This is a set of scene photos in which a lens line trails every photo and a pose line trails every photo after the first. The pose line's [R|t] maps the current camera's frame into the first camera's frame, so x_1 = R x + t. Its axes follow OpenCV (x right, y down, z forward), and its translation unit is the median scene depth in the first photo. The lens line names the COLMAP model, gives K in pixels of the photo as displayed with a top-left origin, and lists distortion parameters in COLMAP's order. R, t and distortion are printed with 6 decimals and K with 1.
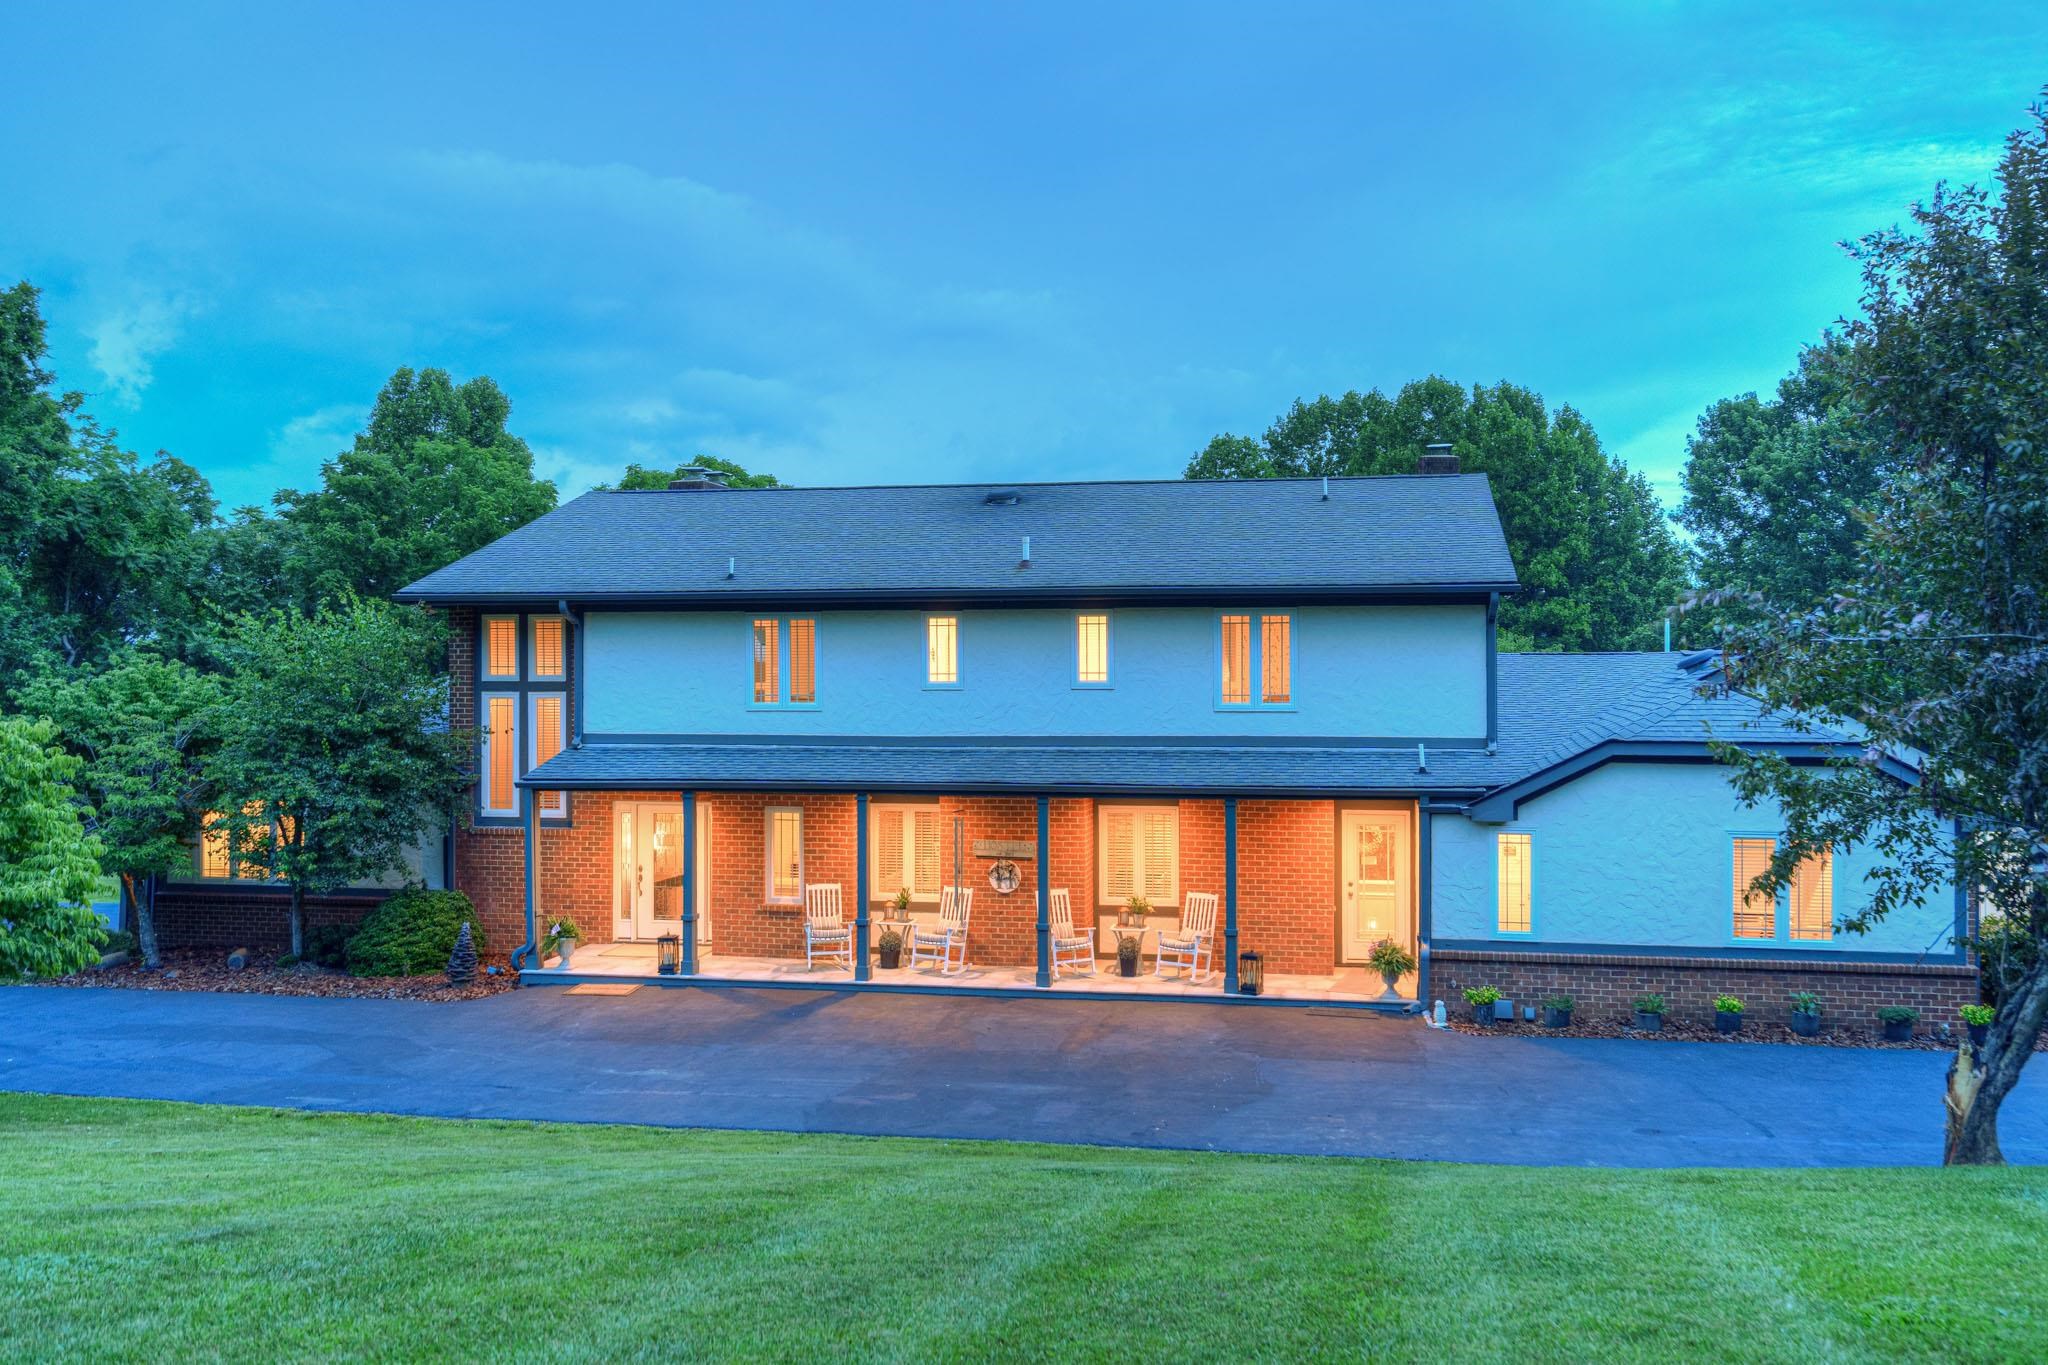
lens RADIAL K [[1700.5, 0, 1042.4], [0, 1700.5, 649.5], [0, 0, 1]] dist [0.012350, -0.004975]
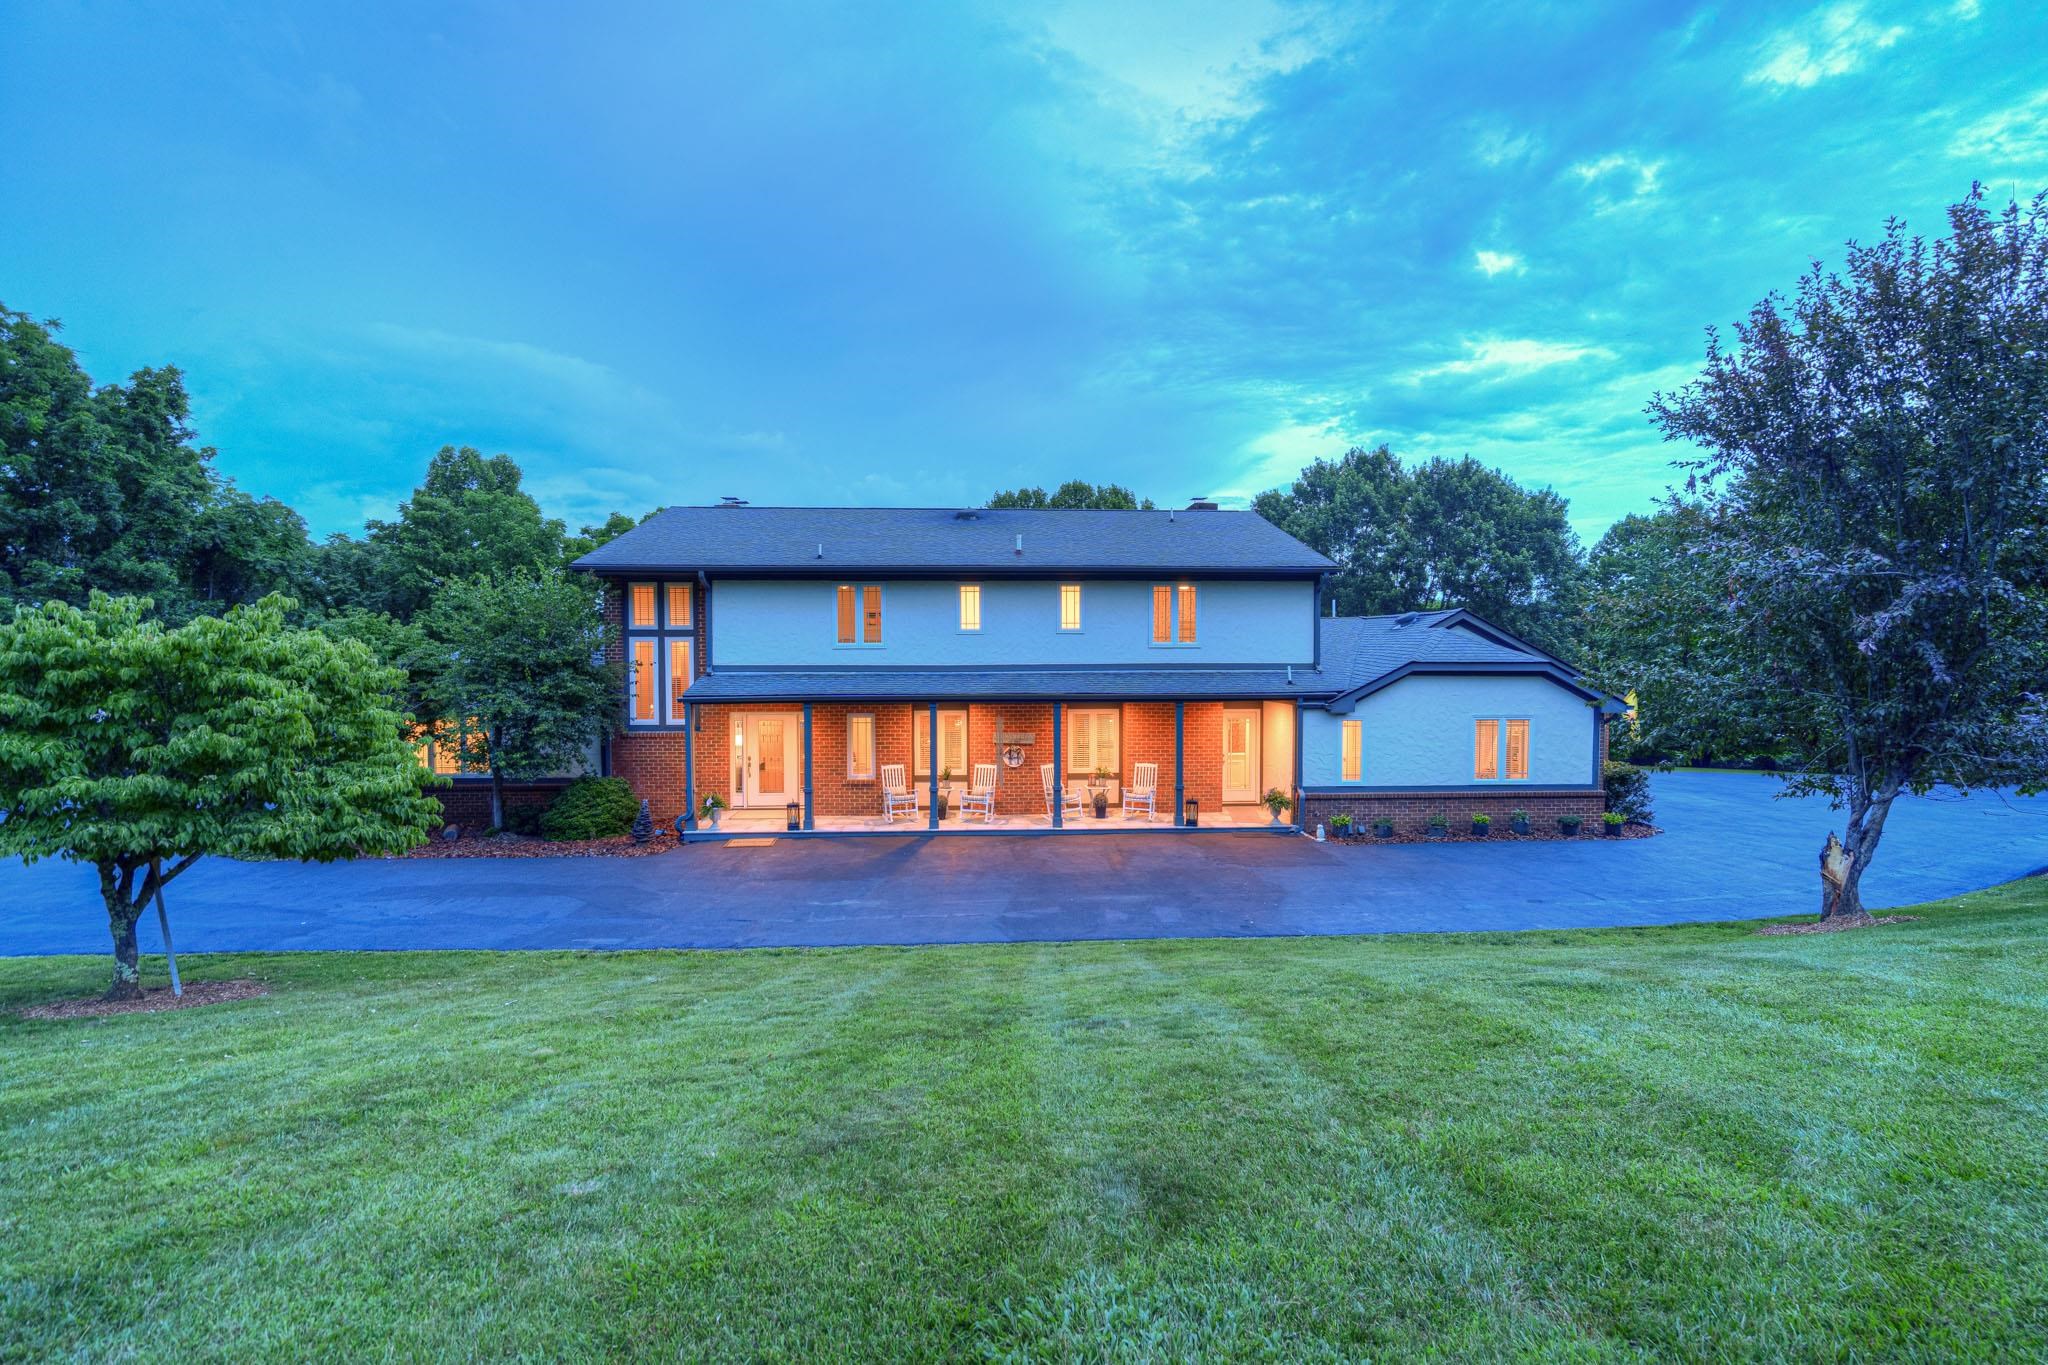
lens RADIAL K [[928.5, 0, 1030.7], [0, 928.5, 673.3], [0, 0, 1]] dist [-0.002838, 0.000909]
pose [[0.973387, -0.006805, 0.229065, -0.196180], [-0.002143, 0.999245, 0.038789, 0.026393], [-0.229156, -0.038248, 0.972638, 0.187379]]
